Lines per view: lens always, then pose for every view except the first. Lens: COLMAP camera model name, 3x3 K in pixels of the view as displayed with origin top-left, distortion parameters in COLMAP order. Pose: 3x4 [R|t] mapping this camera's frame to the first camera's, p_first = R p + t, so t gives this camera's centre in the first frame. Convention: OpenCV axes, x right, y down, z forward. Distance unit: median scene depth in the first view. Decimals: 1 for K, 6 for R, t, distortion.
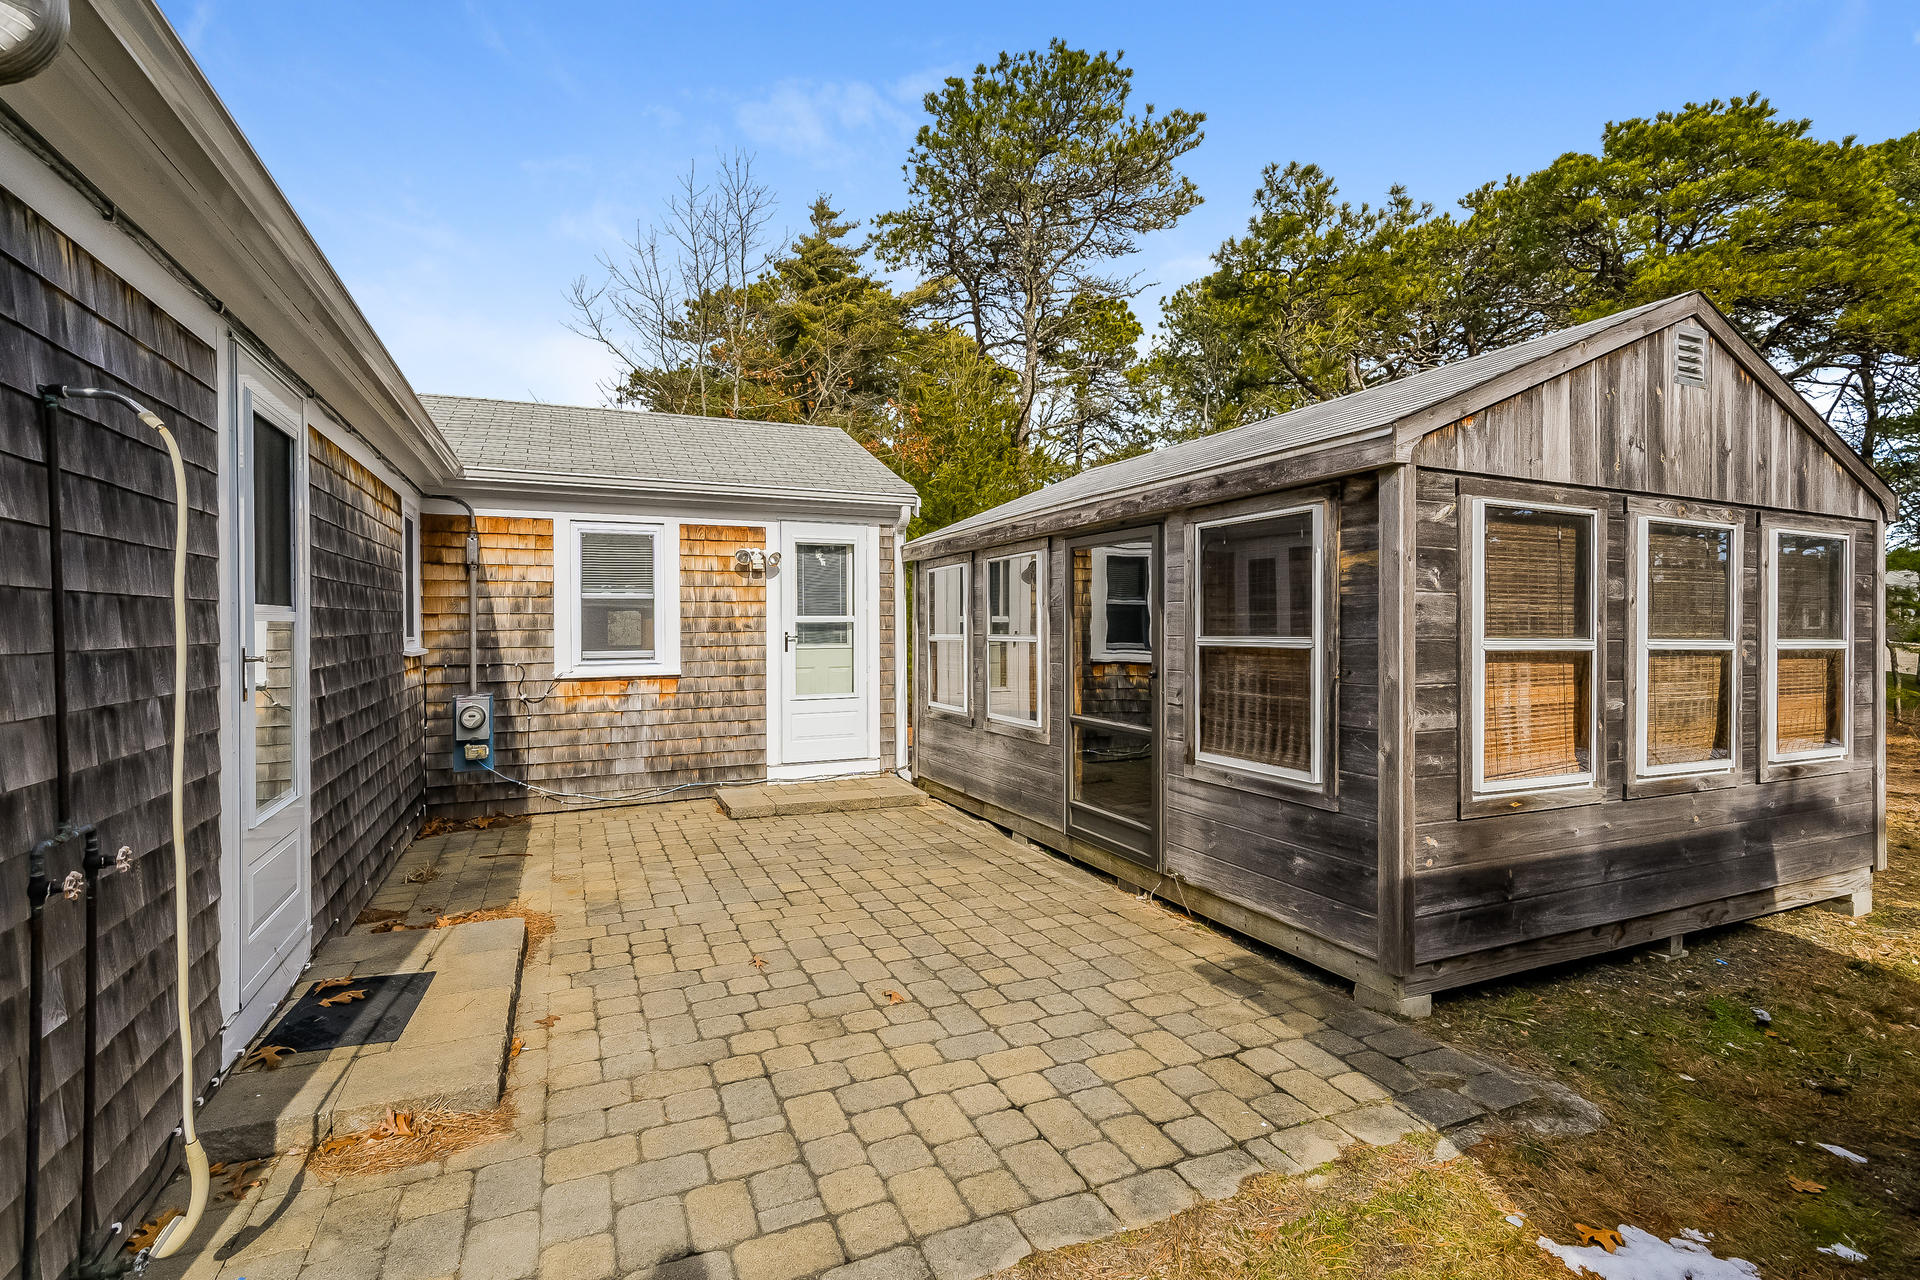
lens RADIAL K [[847.9, 0, 956.7], [0, 847.9, 612.2], [0, 0, 1]] dist [0.005213, 0.000375]
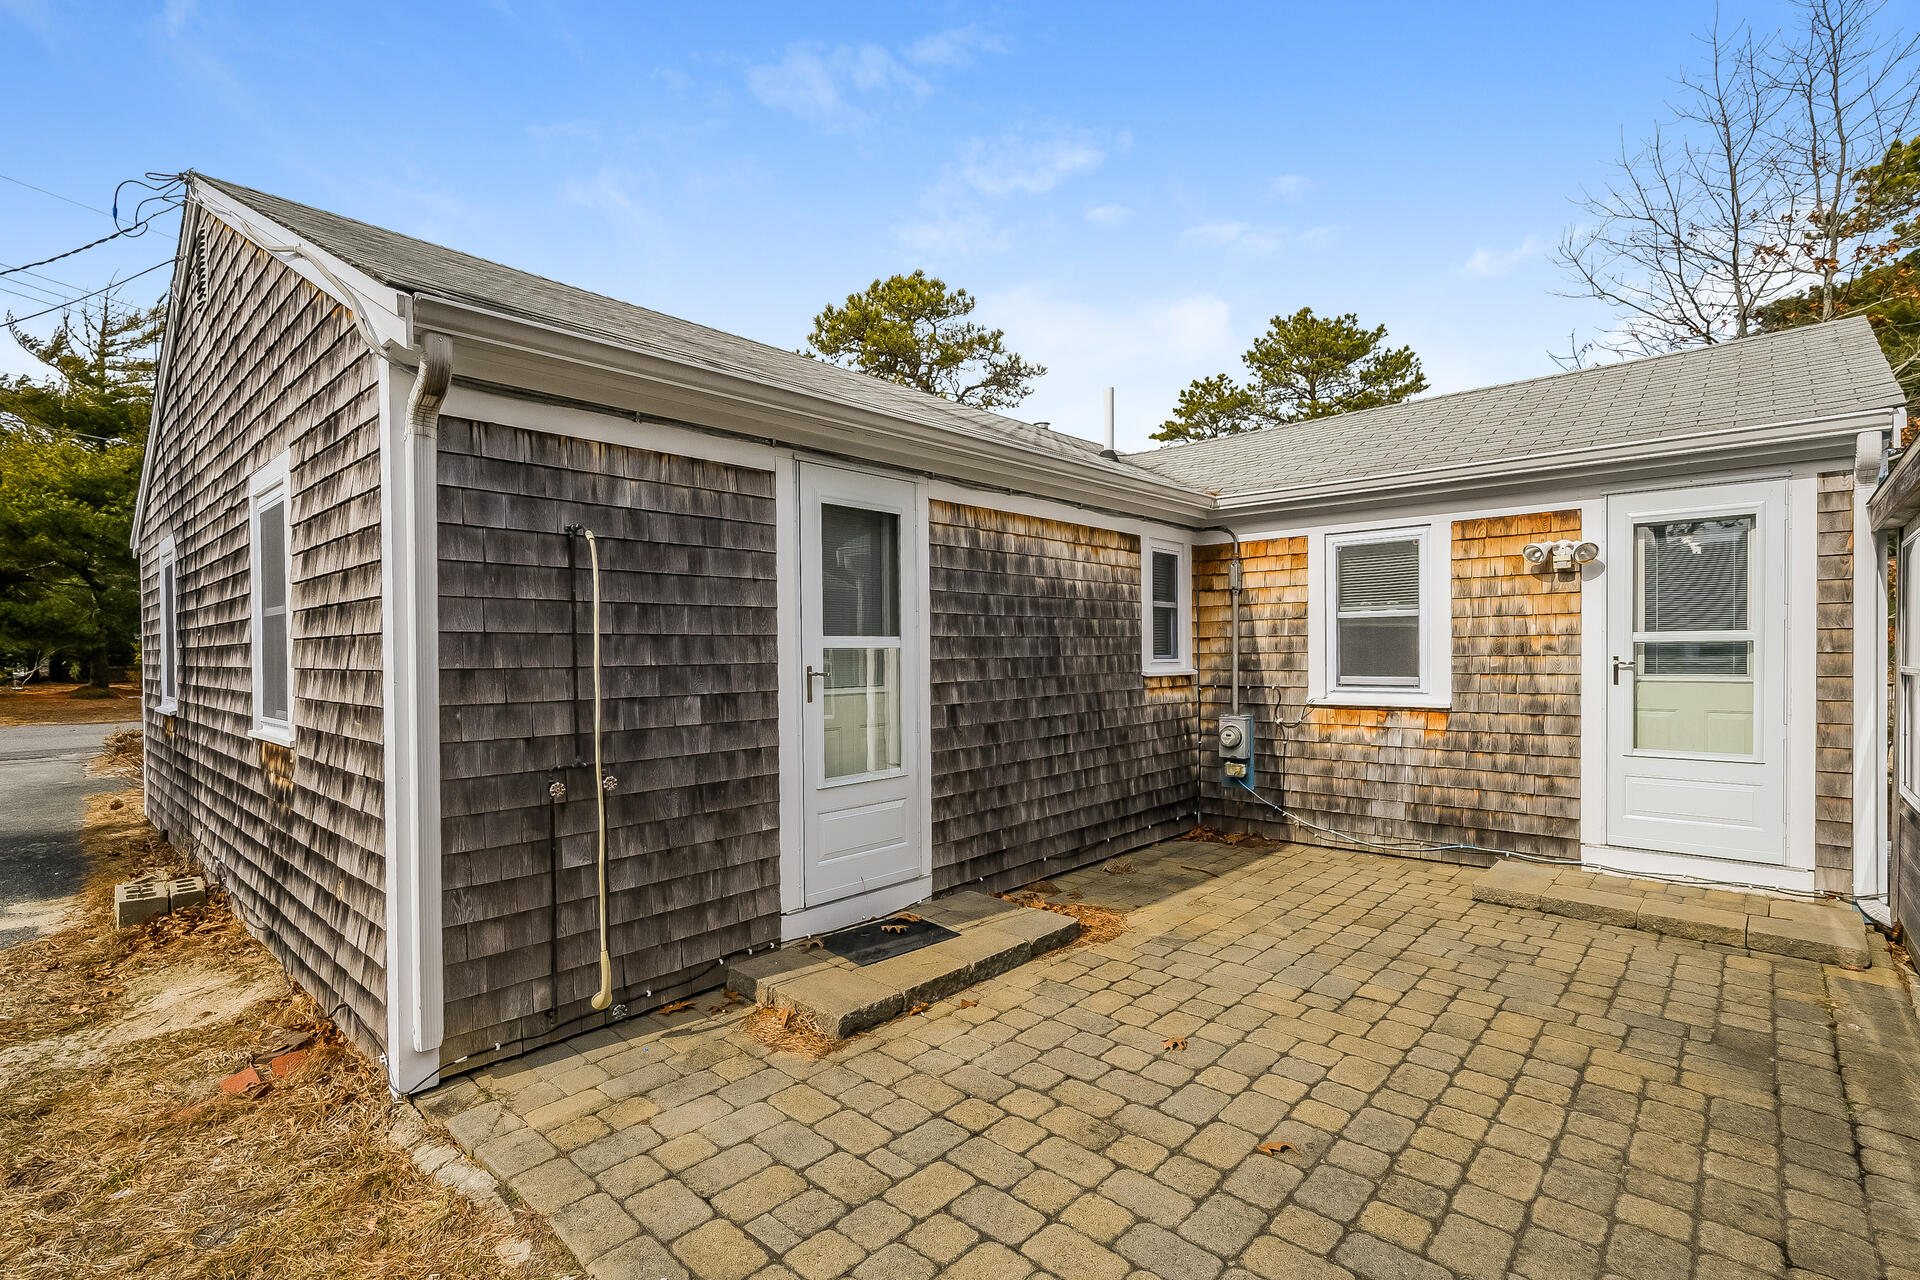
lens RADIAL K [[881.0, 0, 965.9], [0, 881.0, 648.5], [0, 0, 1]] dist [0.001550, -0.000372]
pose [[0.402794, -0.002867, -0.915286, 0.279483], [0.019199, 0.999802, 0.005317, 0.003802], [0.915089, -0.019714, 0.402769, 0.260705]]
